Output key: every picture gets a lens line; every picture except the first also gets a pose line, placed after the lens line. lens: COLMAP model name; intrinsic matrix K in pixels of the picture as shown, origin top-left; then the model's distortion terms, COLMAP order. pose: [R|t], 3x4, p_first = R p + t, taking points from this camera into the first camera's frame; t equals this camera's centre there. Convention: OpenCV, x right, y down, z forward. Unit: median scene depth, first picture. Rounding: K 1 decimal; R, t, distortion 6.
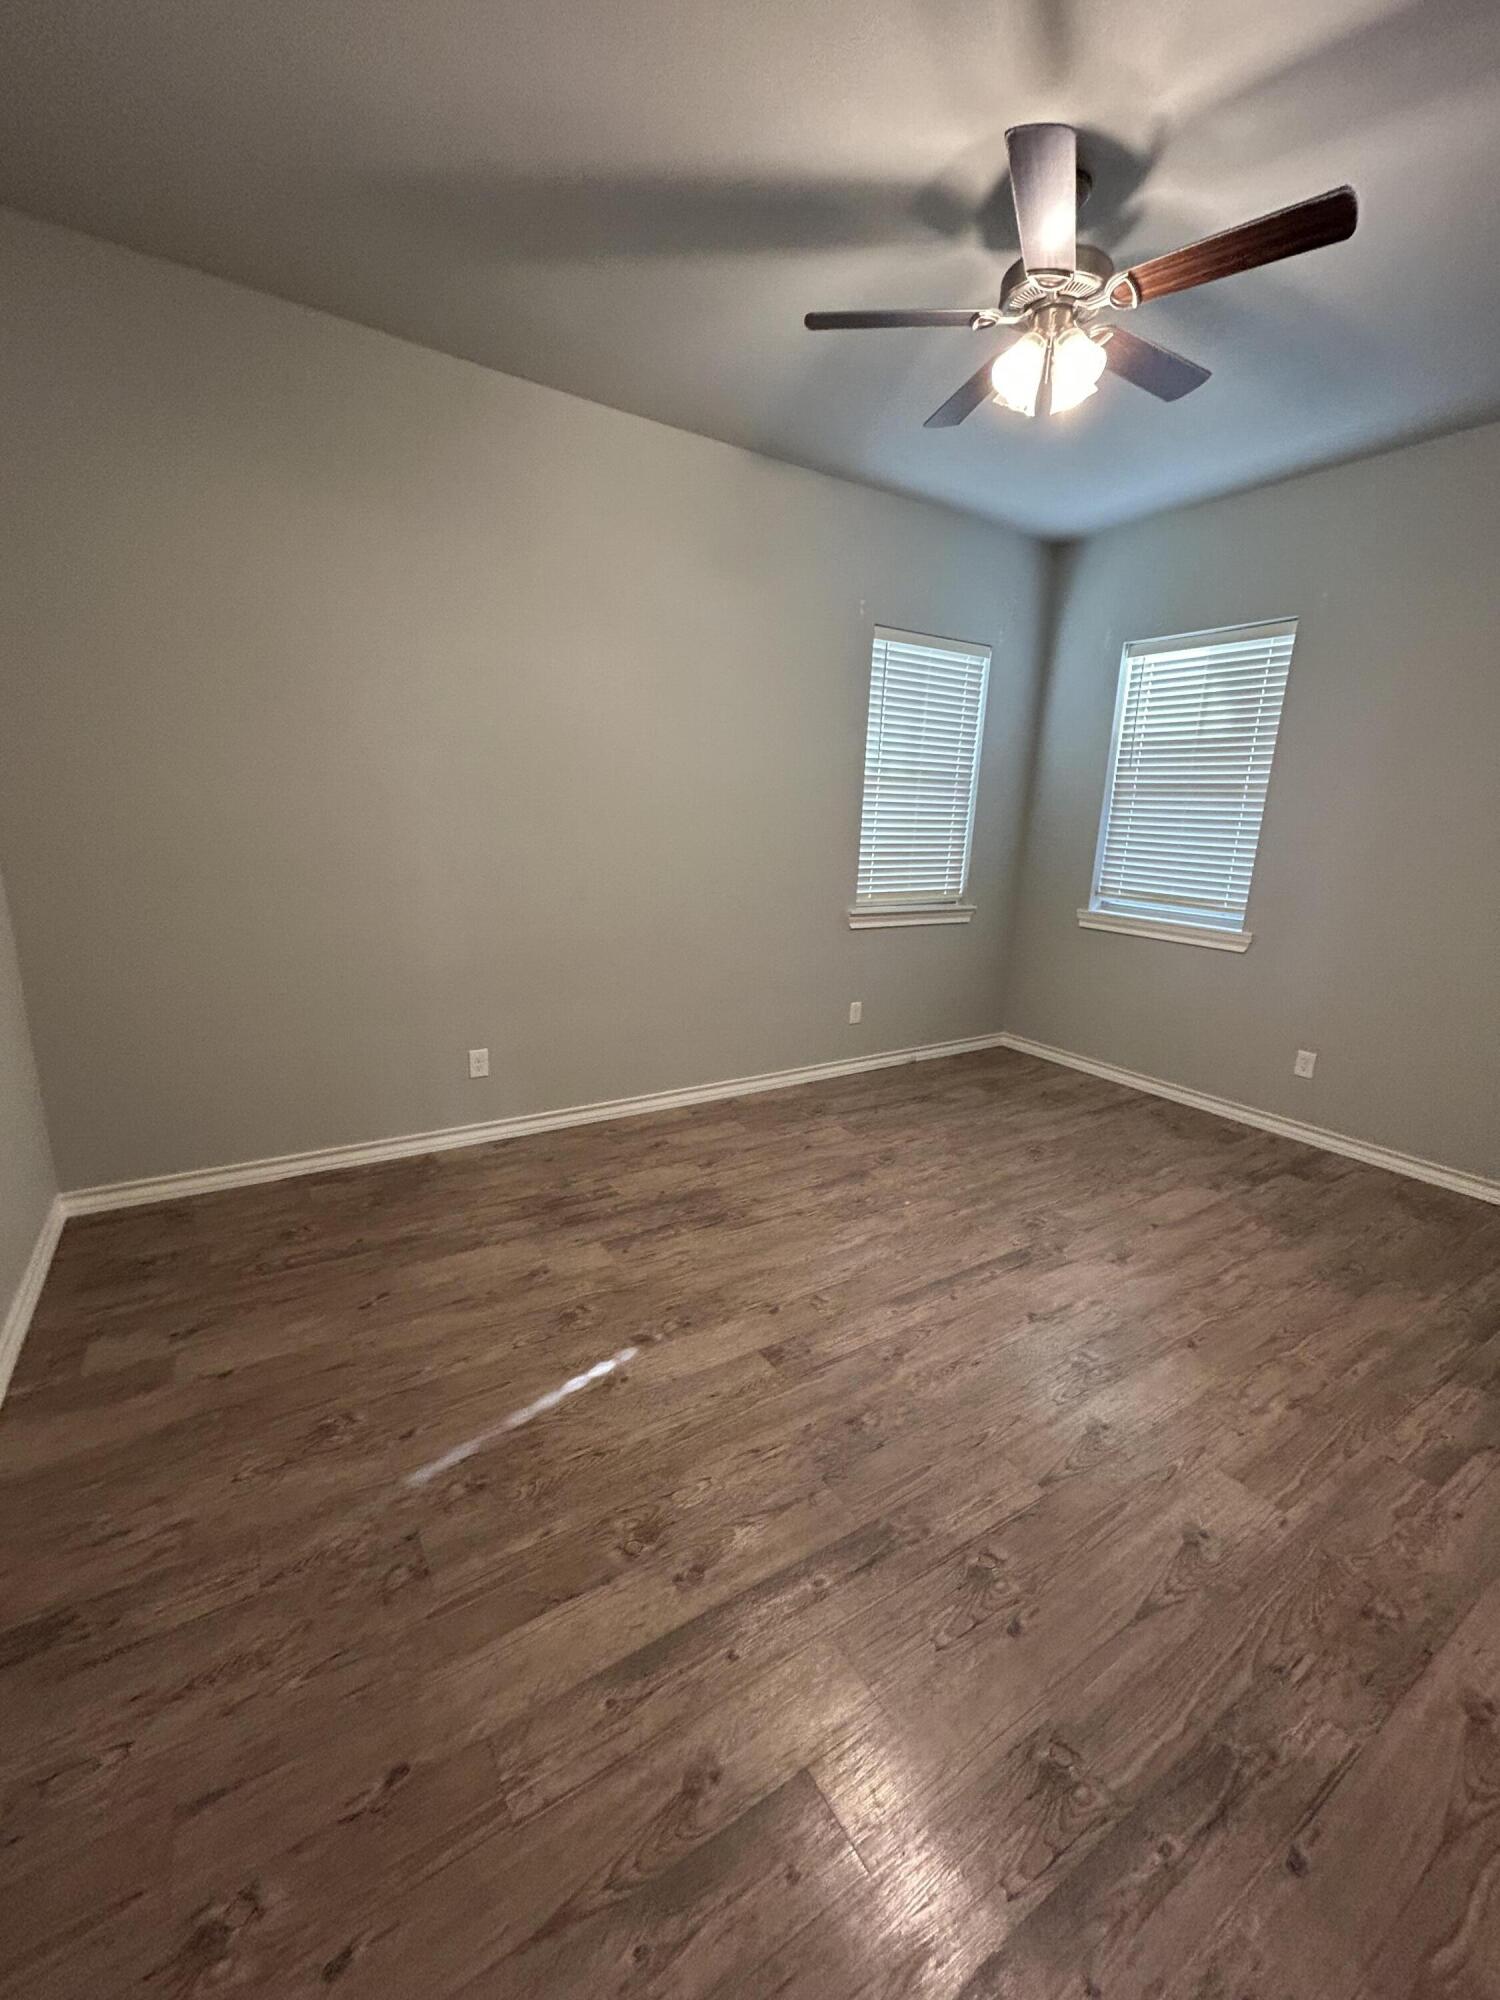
lens RADIAL K [[802.9, 0, 750.0], [0, 802.9, 1009.3], [0, 0, 1]] dist [0.000517, 0.000796]
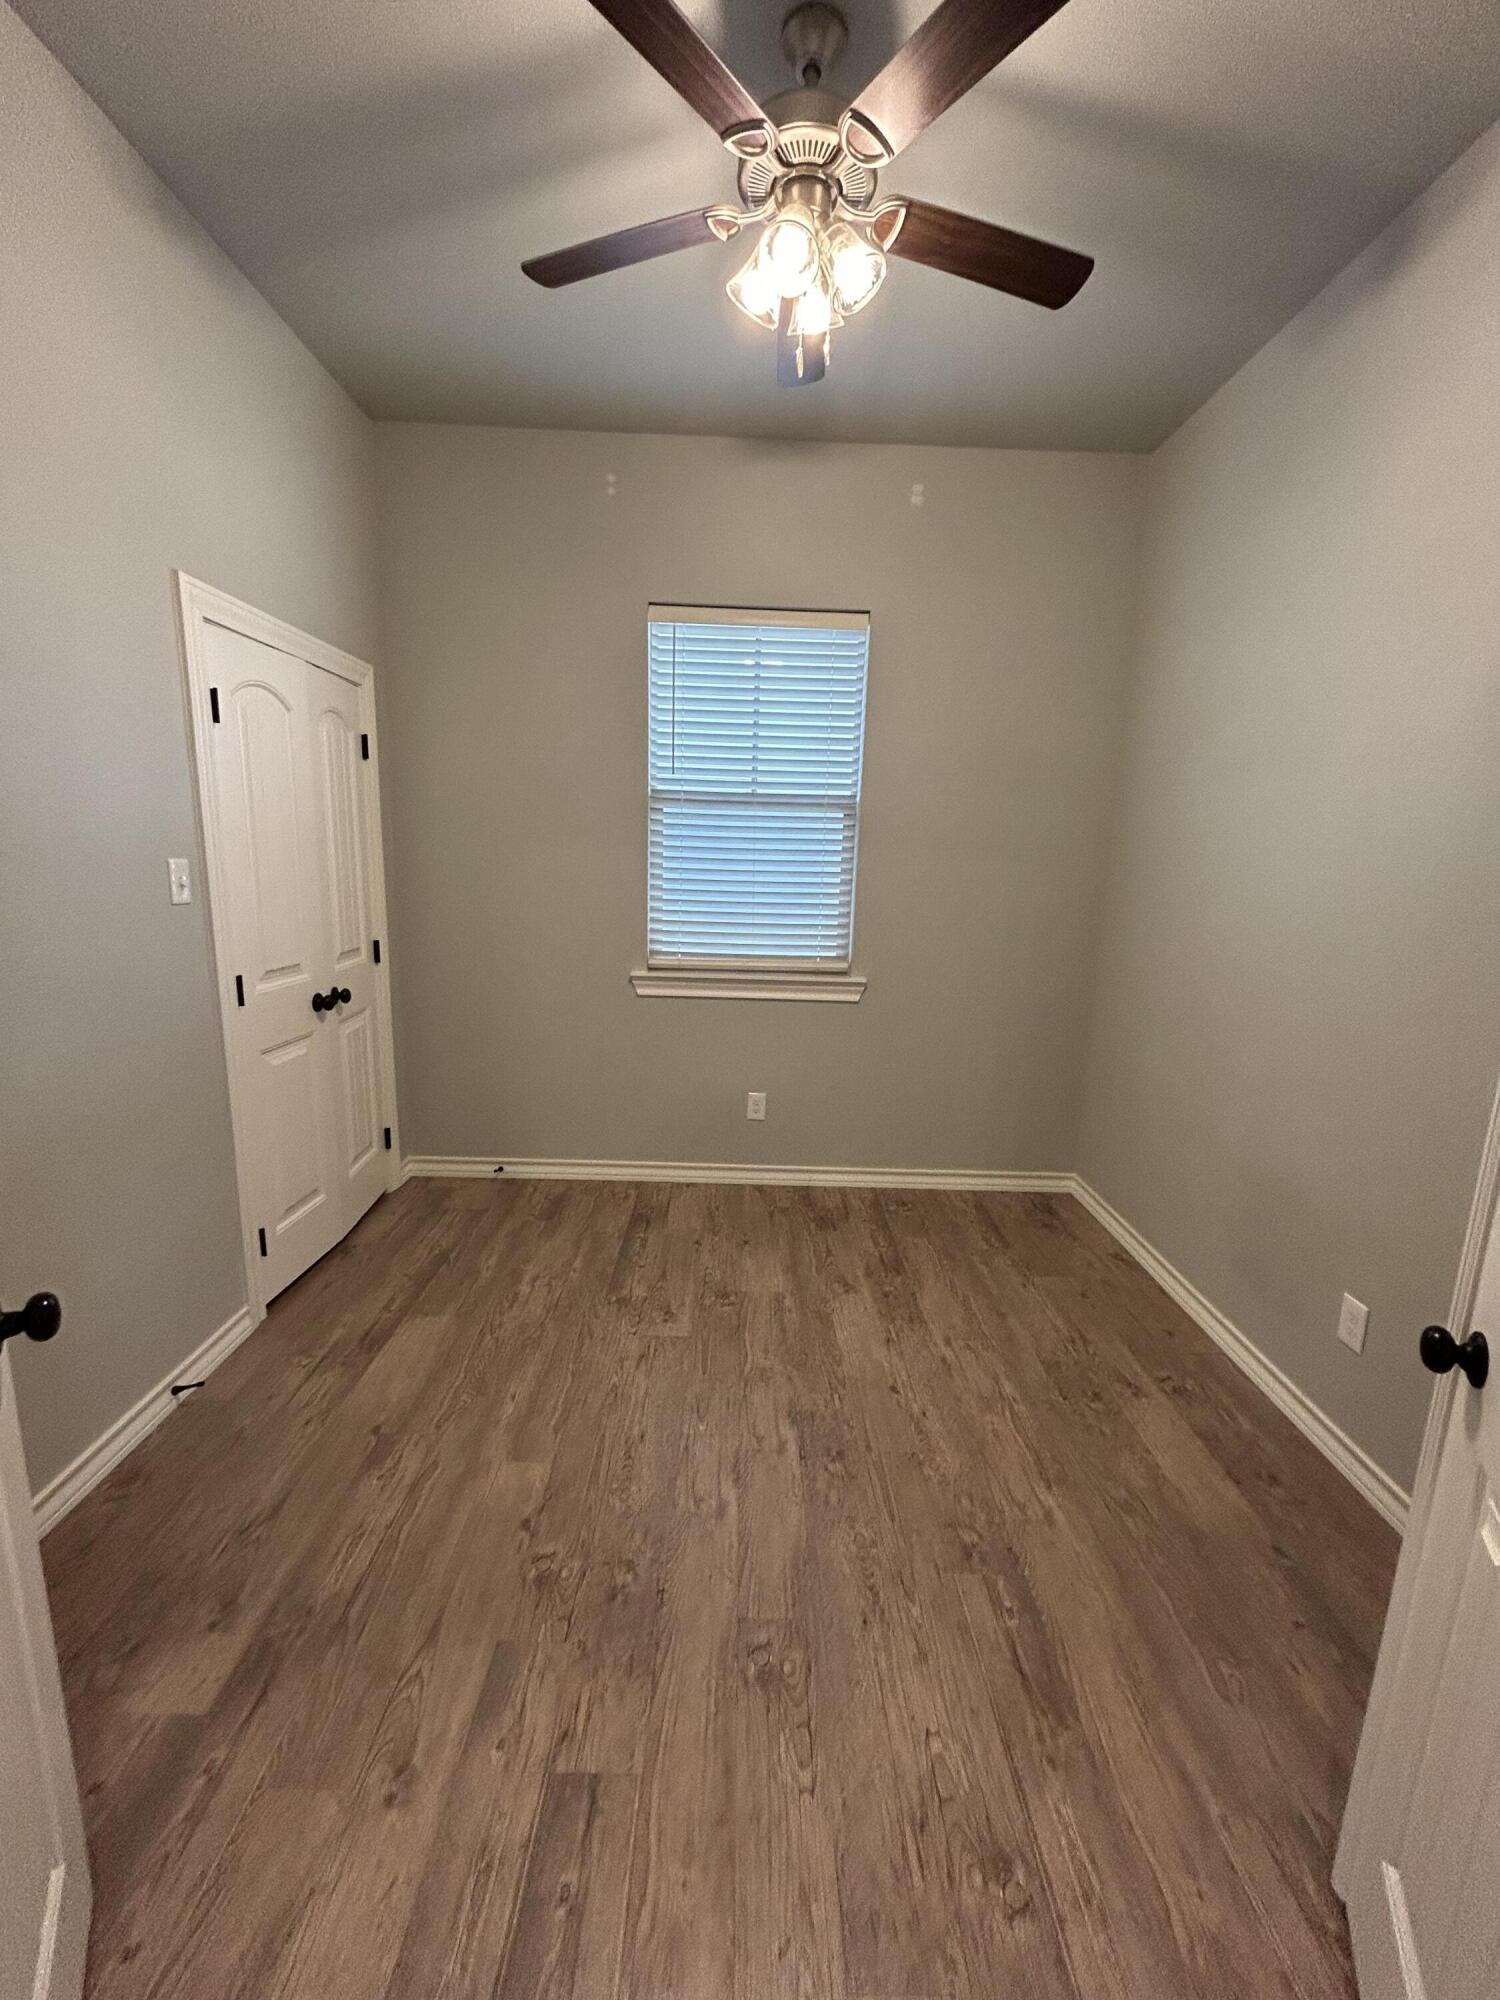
lens RADIAL K [[802.9, 0, 748.2], [0, 802.9, 1006.8], [0, 0, 1]] dist [0.000517, 0.000796]
pose [[0.853370, 0.092731, -0.512992, 0.416362], [-0.129385, 0.990937, -0.036107, -0.050373], [0.504994, 0.097186, 0.857634, 0.262136]]
